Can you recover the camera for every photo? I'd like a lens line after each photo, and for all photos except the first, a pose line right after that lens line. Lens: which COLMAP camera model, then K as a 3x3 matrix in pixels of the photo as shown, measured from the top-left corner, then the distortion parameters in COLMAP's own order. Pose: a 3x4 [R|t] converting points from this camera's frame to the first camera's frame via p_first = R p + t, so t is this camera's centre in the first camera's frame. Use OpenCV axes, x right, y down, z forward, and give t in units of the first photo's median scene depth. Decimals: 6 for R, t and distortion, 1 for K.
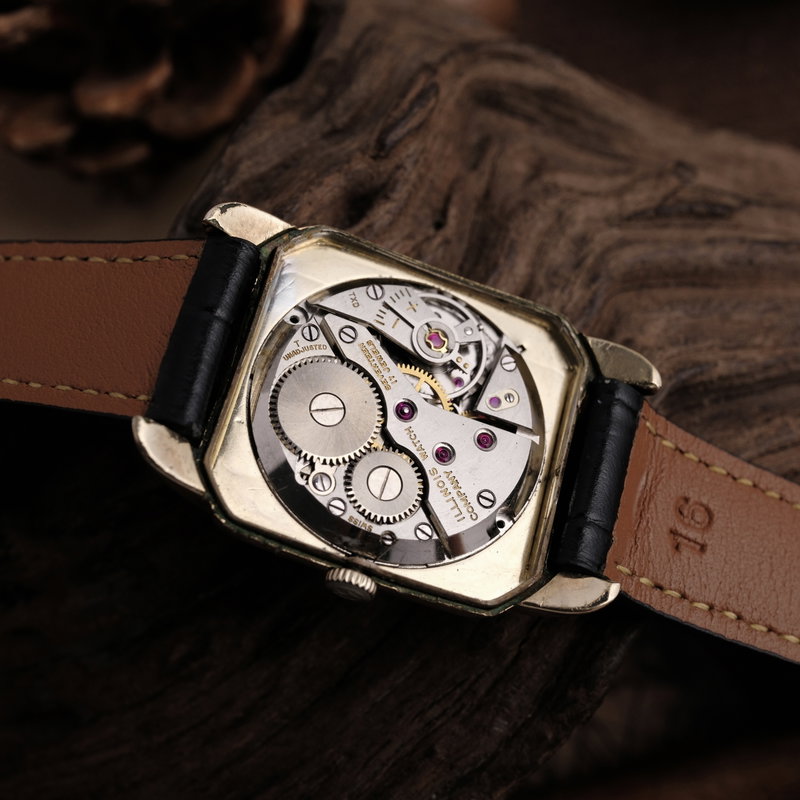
lens RADIAL K [[1492.3, 0, 400.0], [0, 1492.3, 400.0], [0, 0, 1]] dist [0.045781, 0.146117]
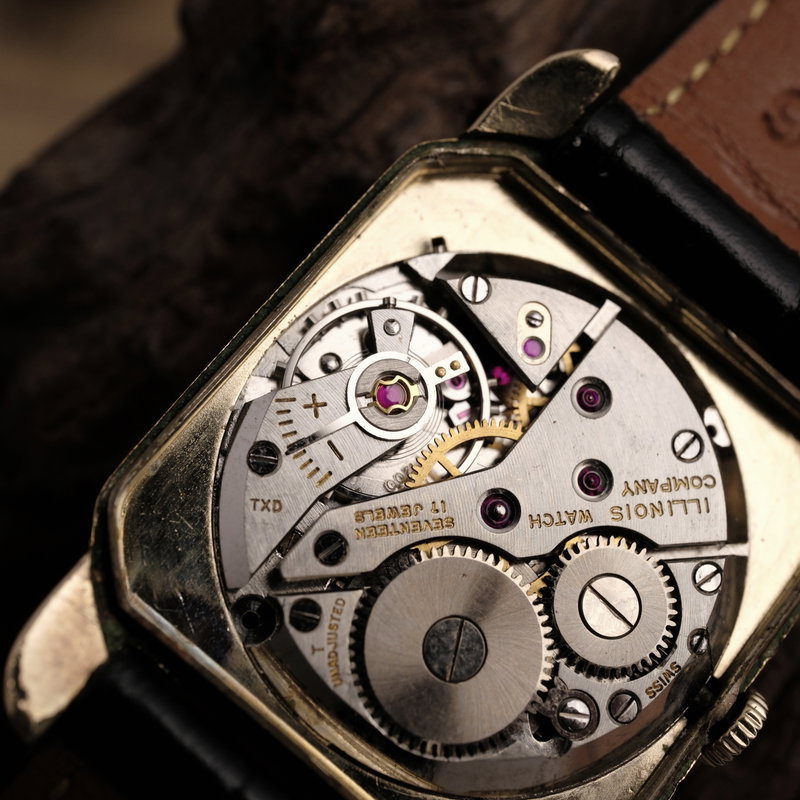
lens RADIAL K [[1492.3, 0, 400.0], [0, 1492.3, 400.0], [0, 0, 1]] dist [0.045781, 0.146117]
pose [[0.442350, -0.896790, 0.009754, 0.018734], [0.799709, 0.399340, 0.448322, -0.286464], [-0.405946, -0.190515, 0.893819, 0.524338]]
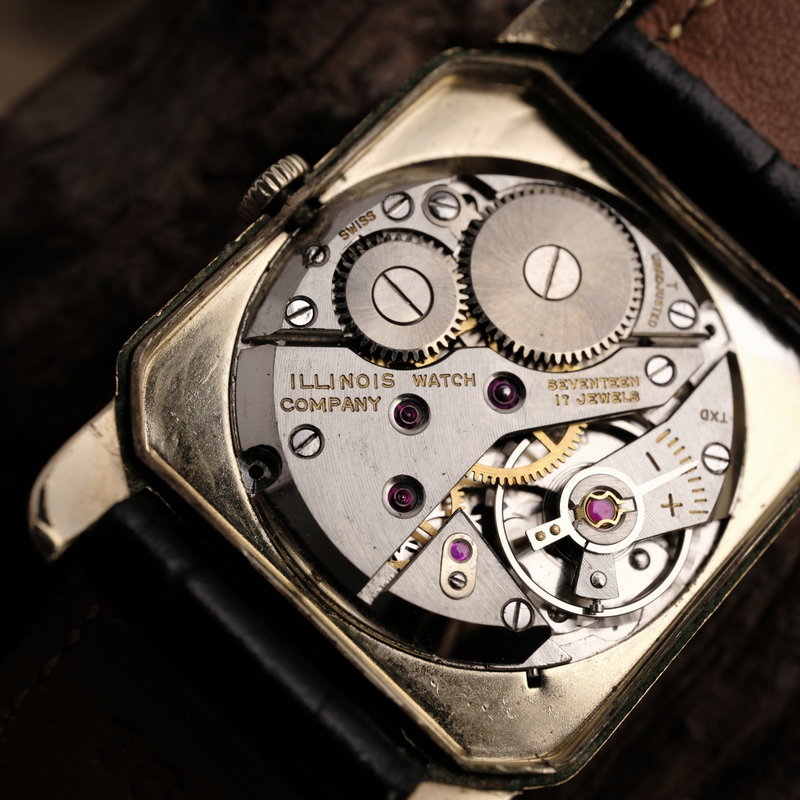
lens RADIAL K [[1492.3, 0, 400.0], [0, 1492.3, 400.0], [0, 0, 1]] dist [0.045781, 0.146117]
pose [[-0.390652, 0.738354, -0.549749, 0.337666], [-0.919413, -0.283438, 0.272657, -0.113514], [0.045497, 0.611961, 0.789578, 0.541666]]
